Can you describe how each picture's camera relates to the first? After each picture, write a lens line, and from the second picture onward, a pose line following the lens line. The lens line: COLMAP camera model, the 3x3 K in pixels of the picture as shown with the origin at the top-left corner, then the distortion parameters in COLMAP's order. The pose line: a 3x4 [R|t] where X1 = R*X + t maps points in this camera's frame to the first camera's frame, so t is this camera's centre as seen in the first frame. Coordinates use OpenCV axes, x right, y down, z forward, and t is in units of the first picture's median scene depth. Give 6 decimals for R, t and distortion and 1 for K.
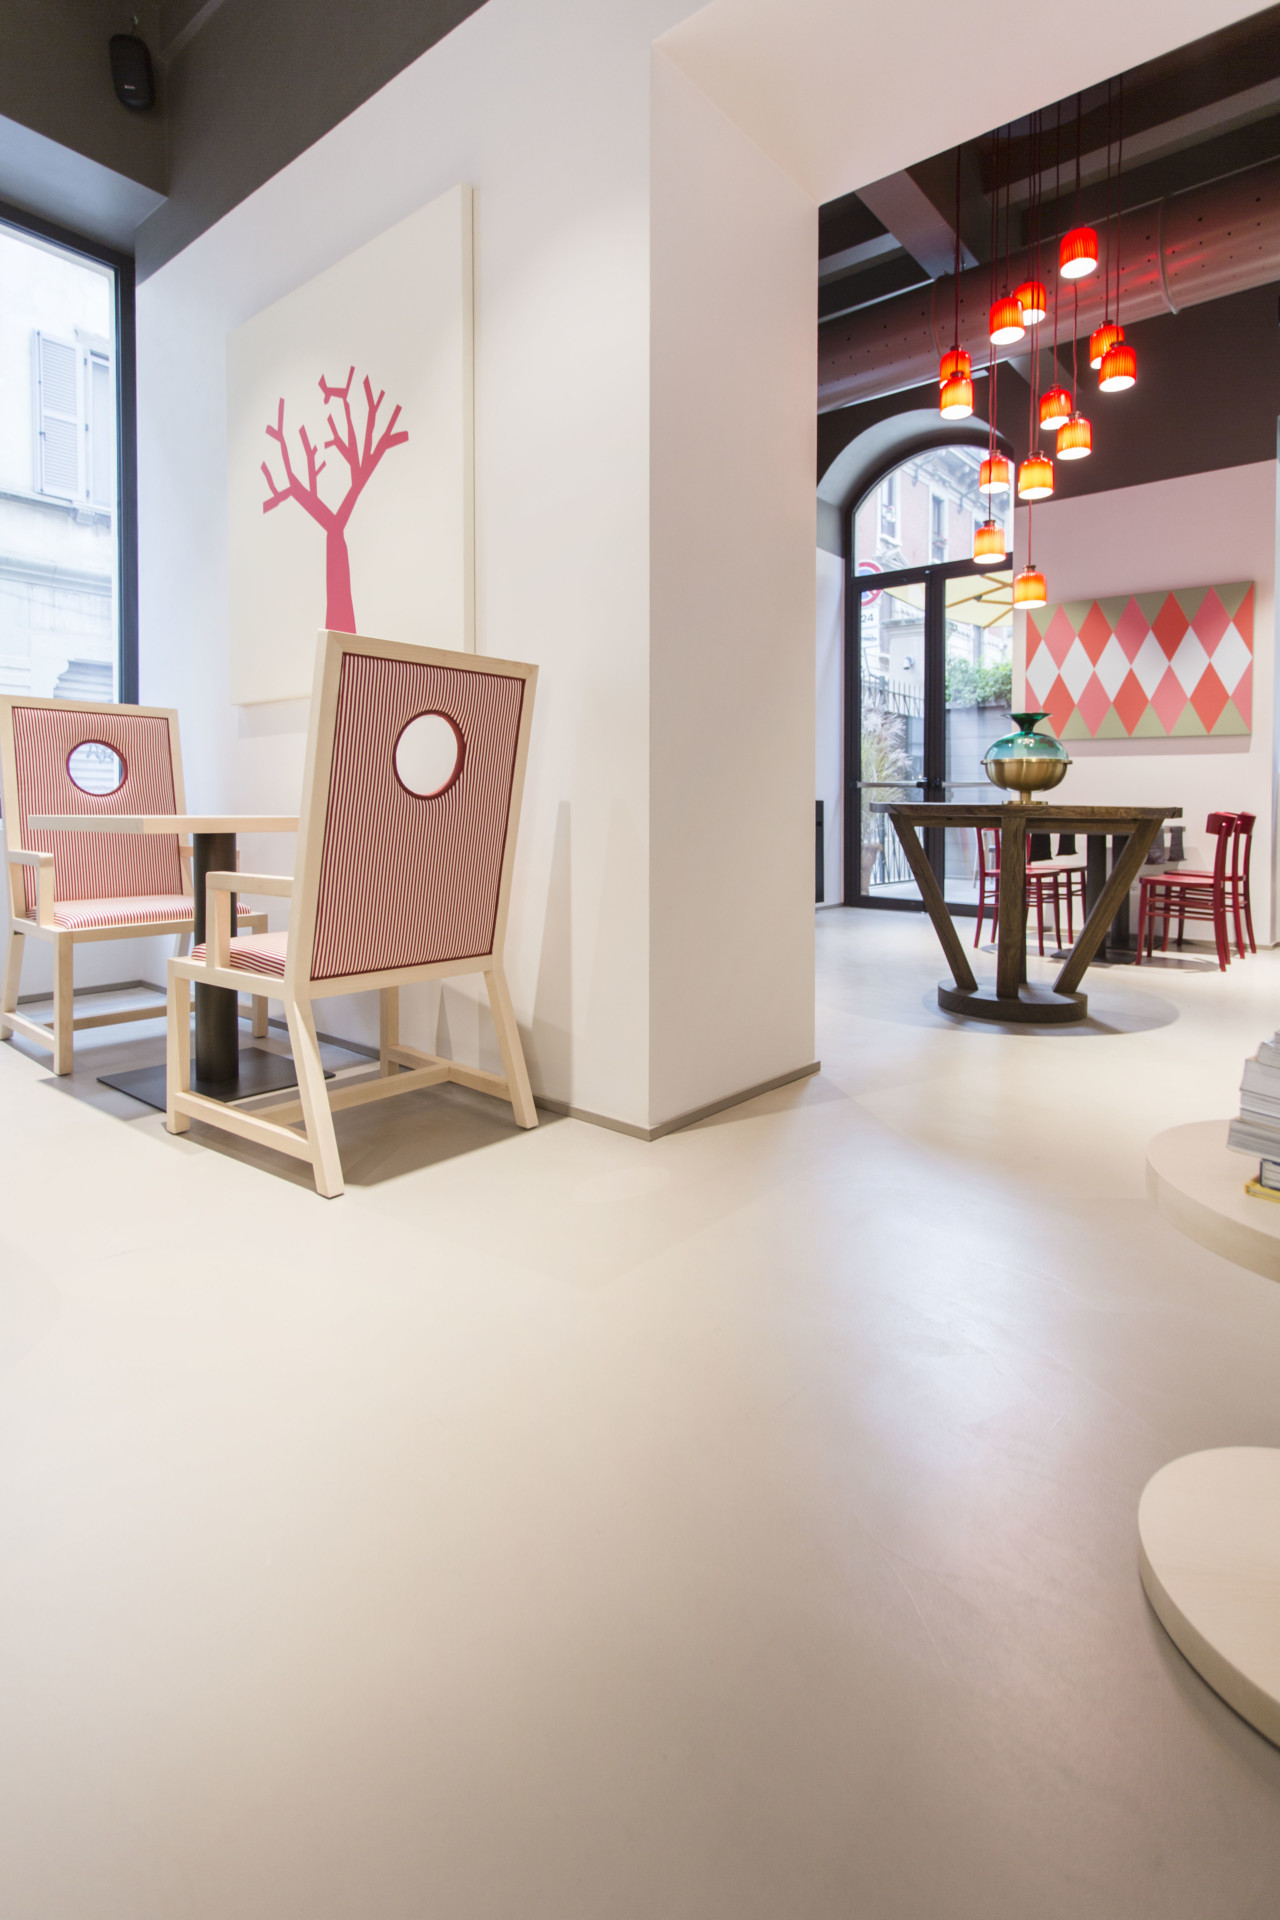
lens RADIAL K [[926.2, 0, 643.1], [0, 926.2, 818.0], [0, 0, 1]] dist [-0.002929, -0.000274]
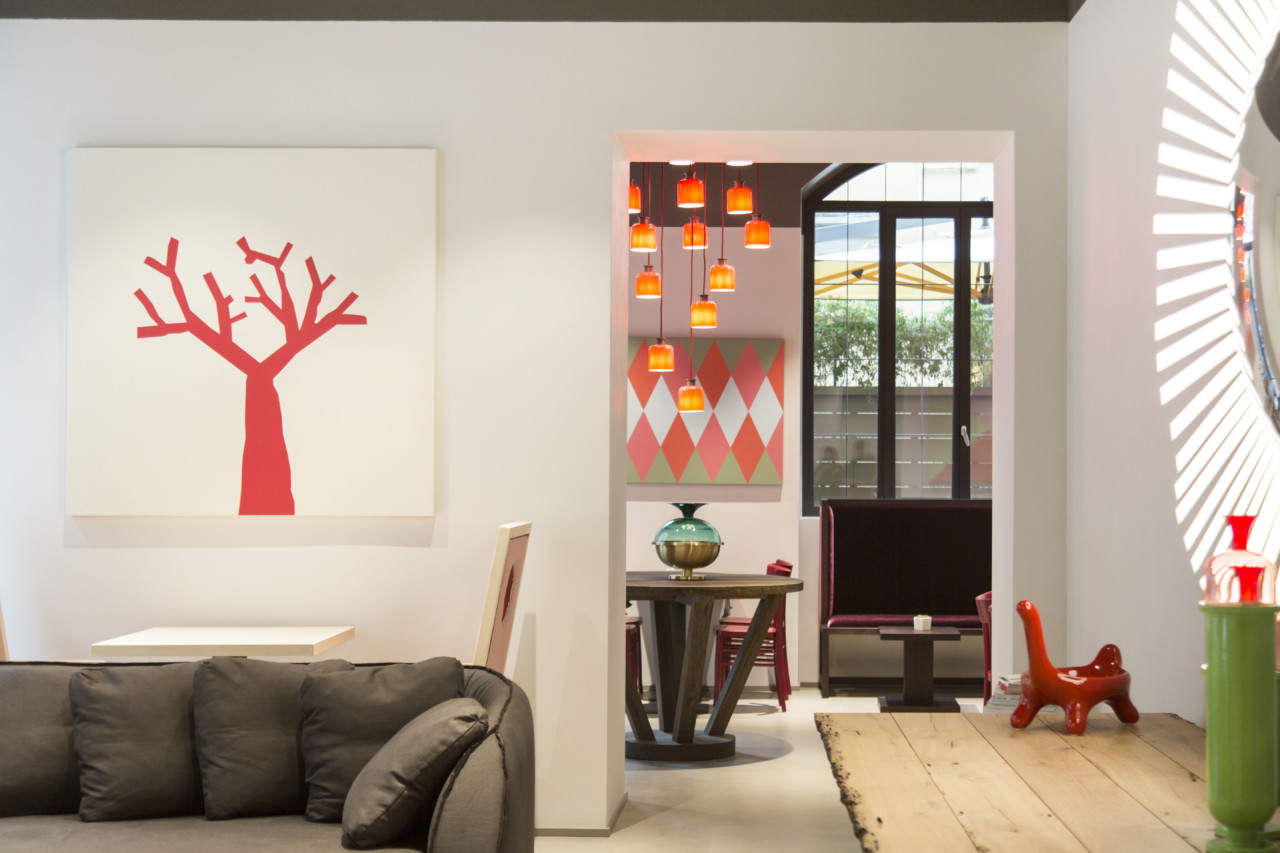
lens RADIAL K [[2104.6, 0, 640.0], [0, 2104.6, 426.5], [0, 0, 1]] dist [0.031404, -0.008883]
pose [[0.797667, 0.000597, 0.603098, -1.268280], [0.011234, 0.999811, -0.015849, -0.169775], [-0.602993, 0.019417, 0.797510, -1.120339]]
